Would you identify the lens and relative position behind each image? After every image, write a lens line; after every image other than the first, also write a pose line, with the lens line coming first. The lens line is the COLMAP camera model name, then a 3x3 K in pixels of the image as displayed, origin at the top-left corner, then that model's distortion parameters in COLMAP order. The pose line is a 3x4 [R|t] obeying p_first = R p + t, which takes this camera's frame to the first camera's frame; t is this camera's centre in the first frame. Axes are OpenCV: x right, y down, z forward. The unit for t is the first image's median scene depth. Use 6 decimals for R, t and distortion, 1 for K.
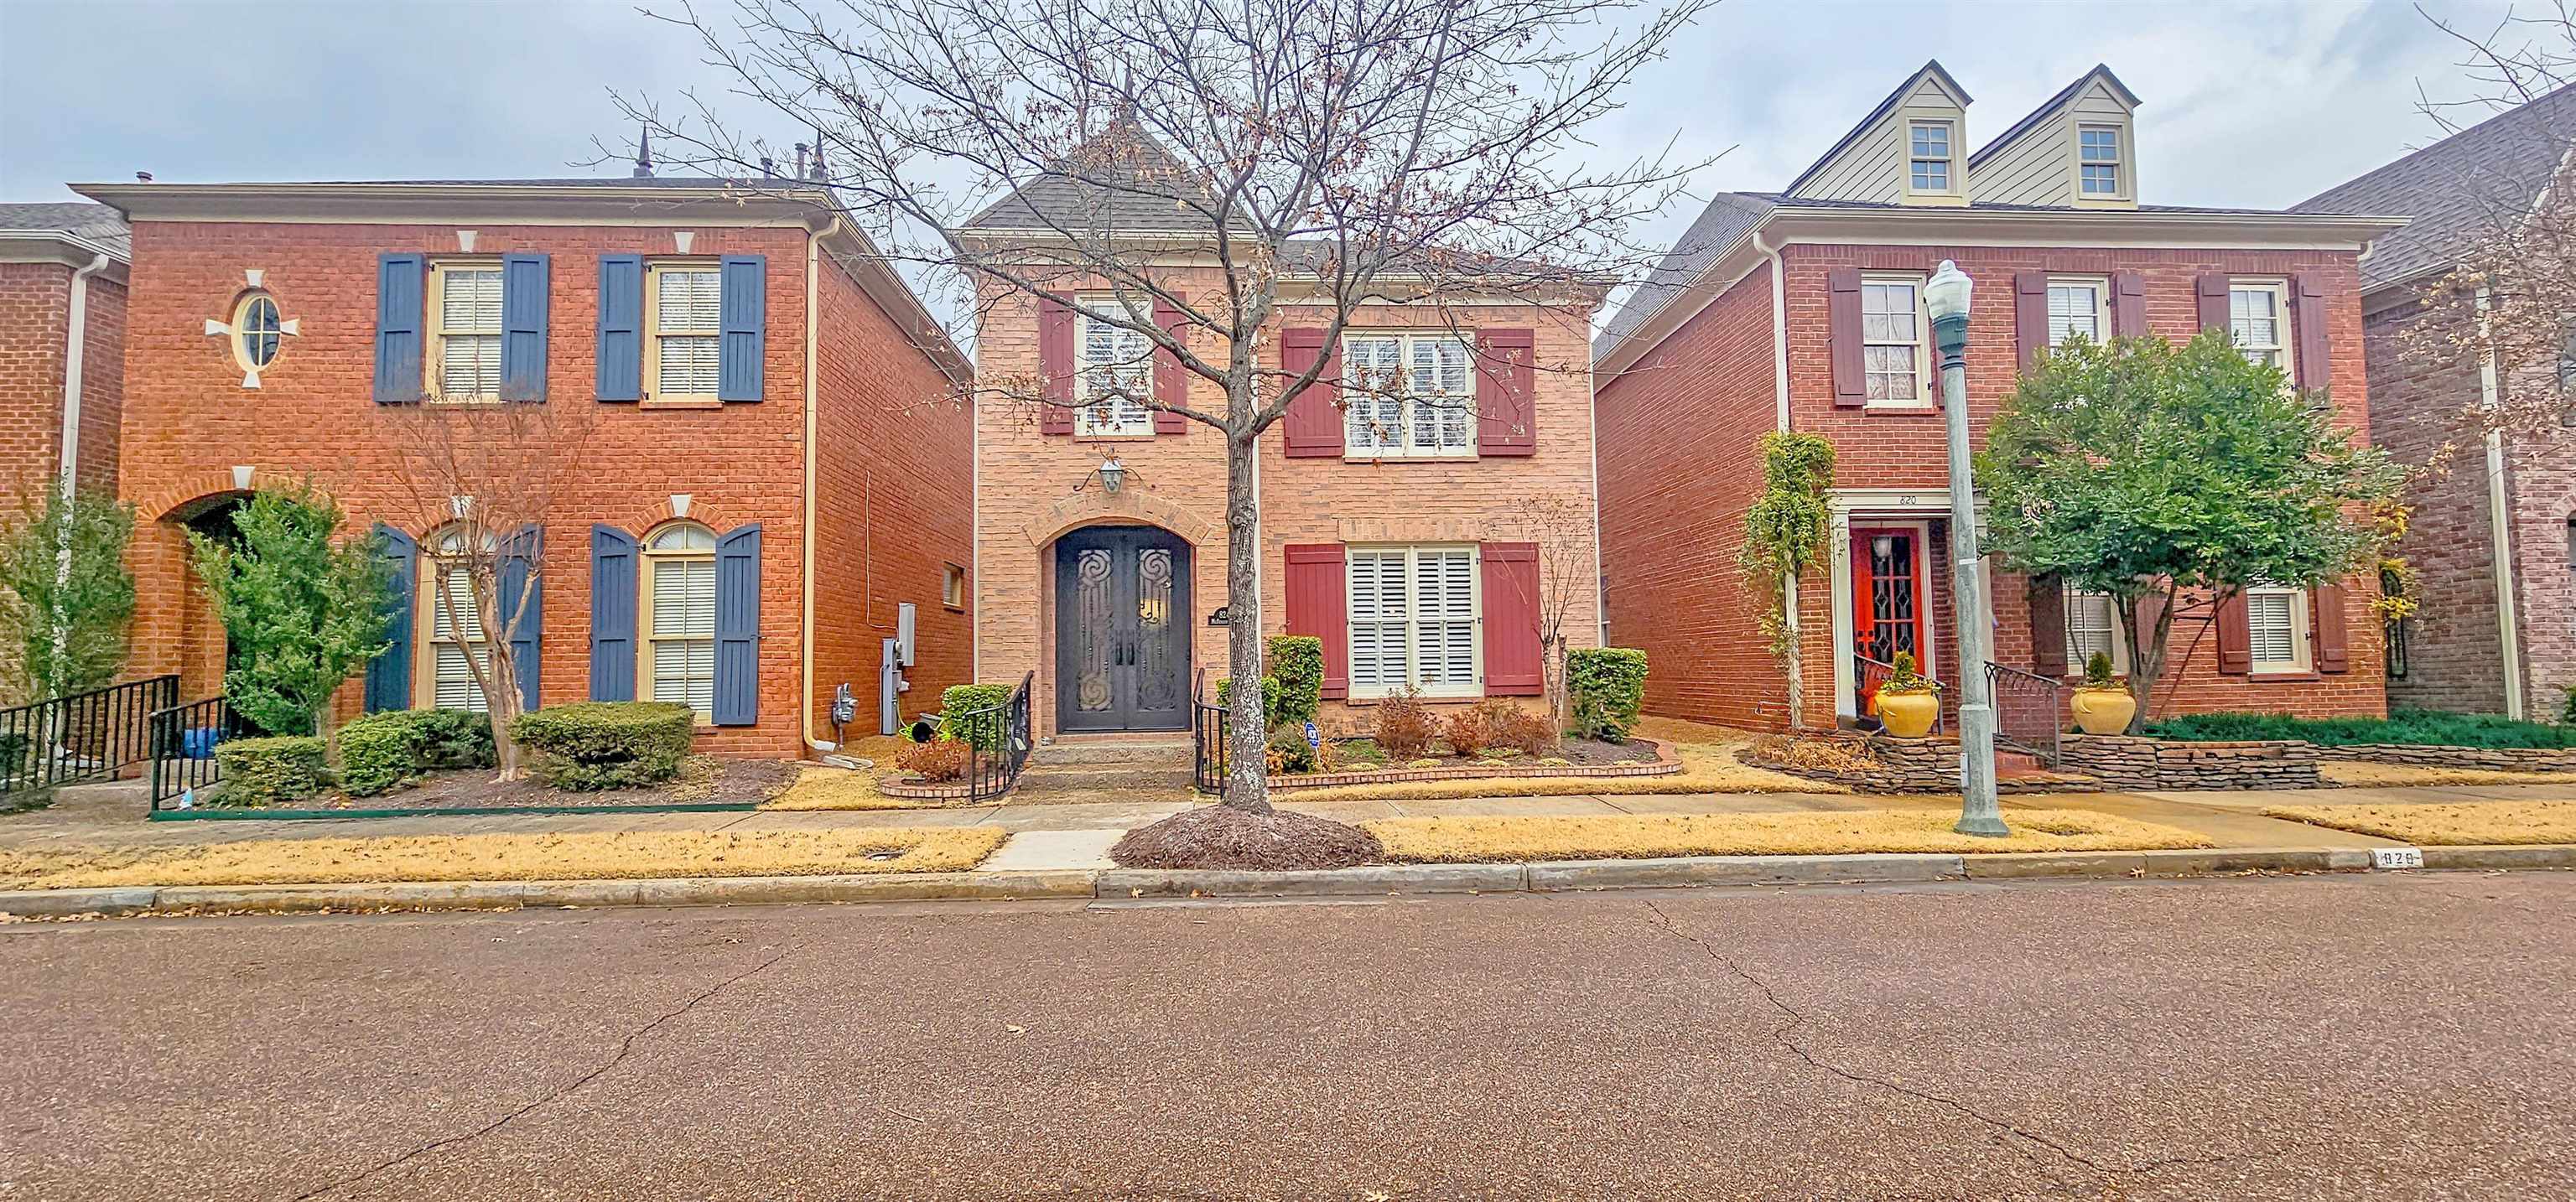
lens RADIAL K [[1049.1, 0, 1289.1], [0, 1049.1, 612.1], [0, 0, 1]] dist [-0.000402, -0.000017]
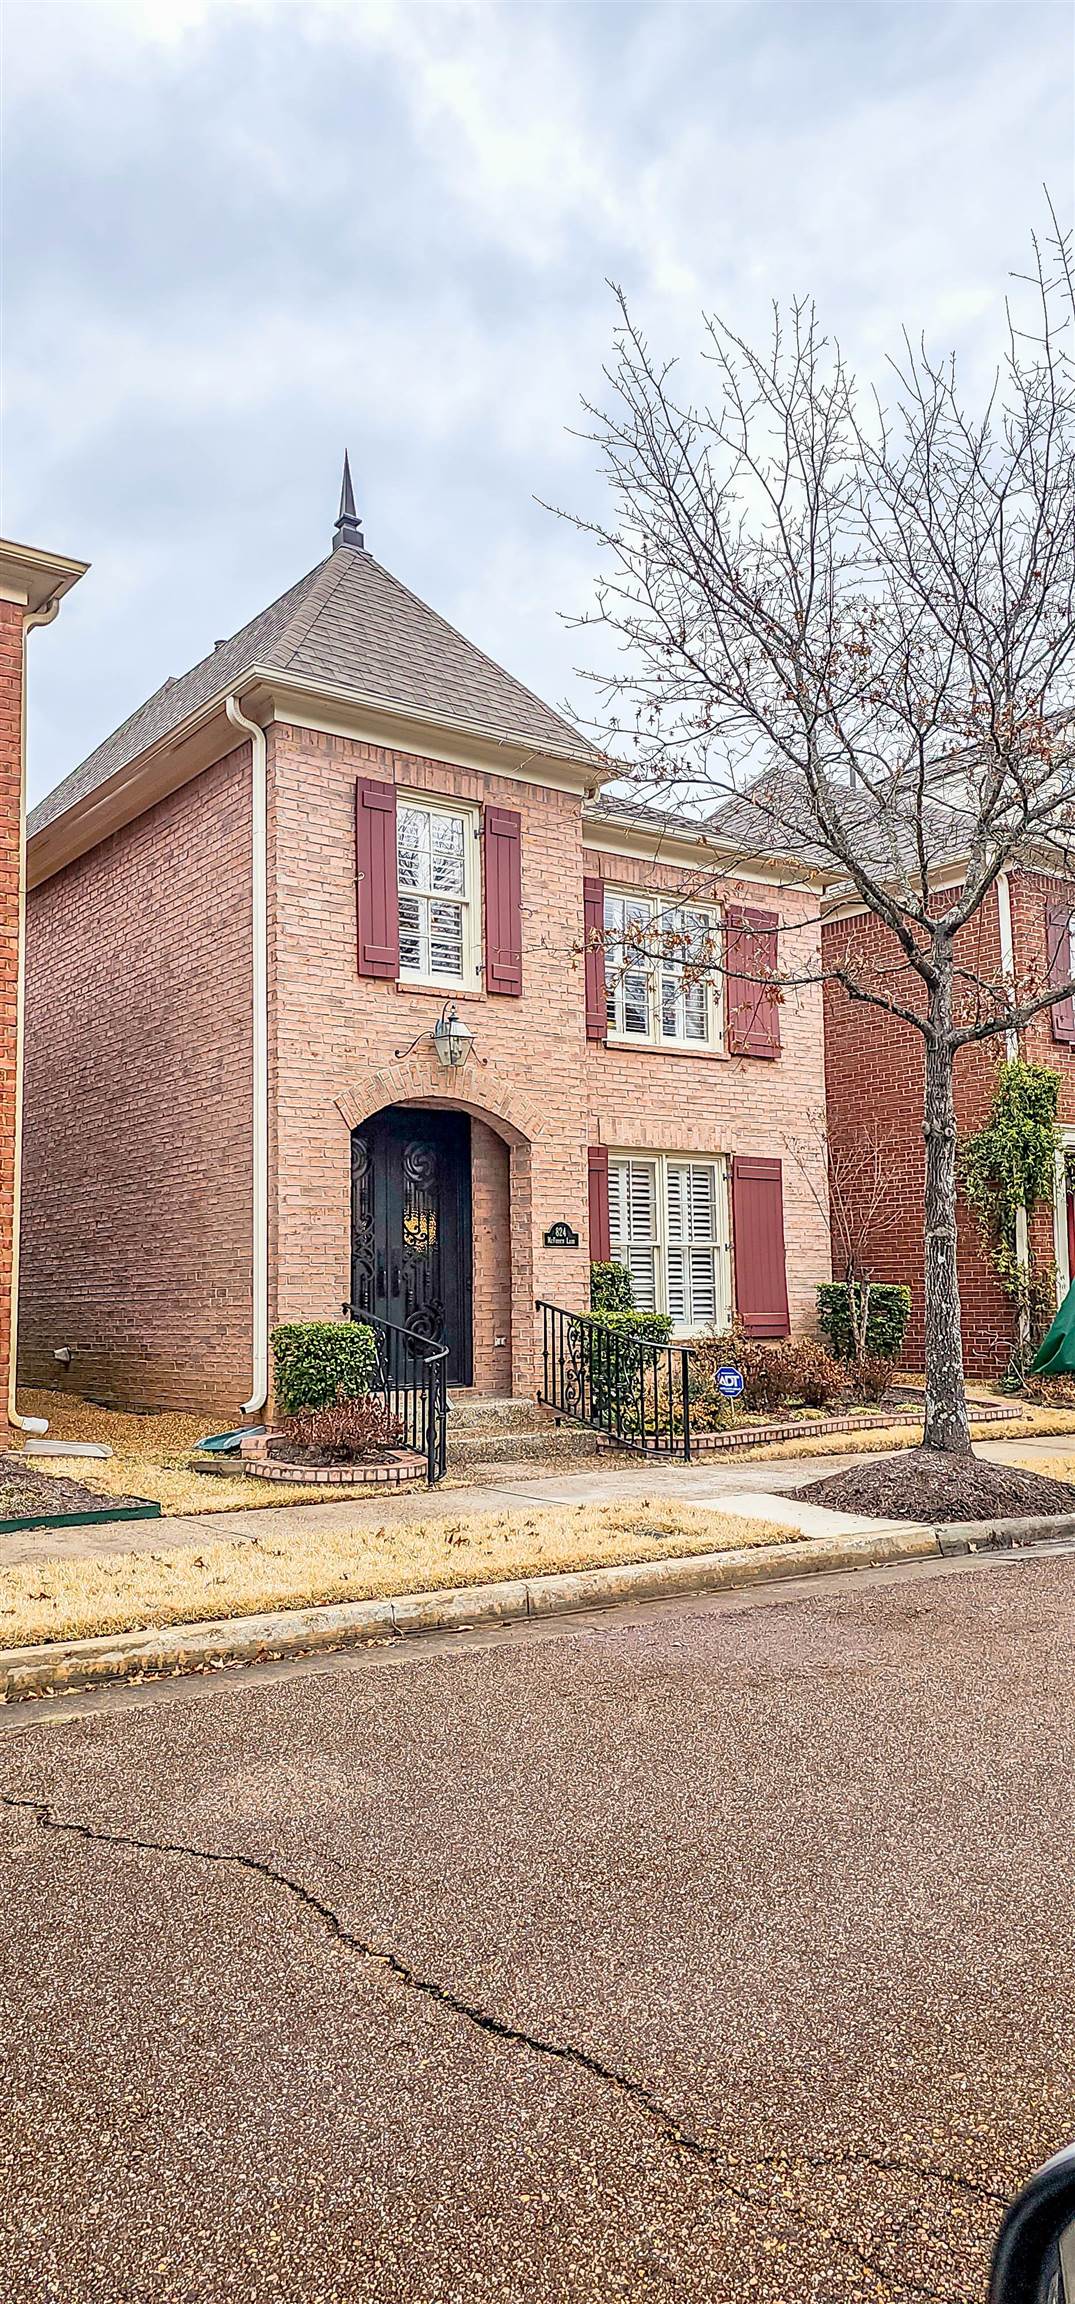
lens RADIAL K [[1534.5, 0, 534.6], [0, 1534.5, 1146.8], [0, 0, 1]] dist [0.063892, 0.000338]
pose [[0.836217, 0.058664, 0.545252, -0.676908], [-0.025634, 0.997356, -0.067994, 0.016270], [-0.547799, 0.042880, 0.835510, 0.053791]]
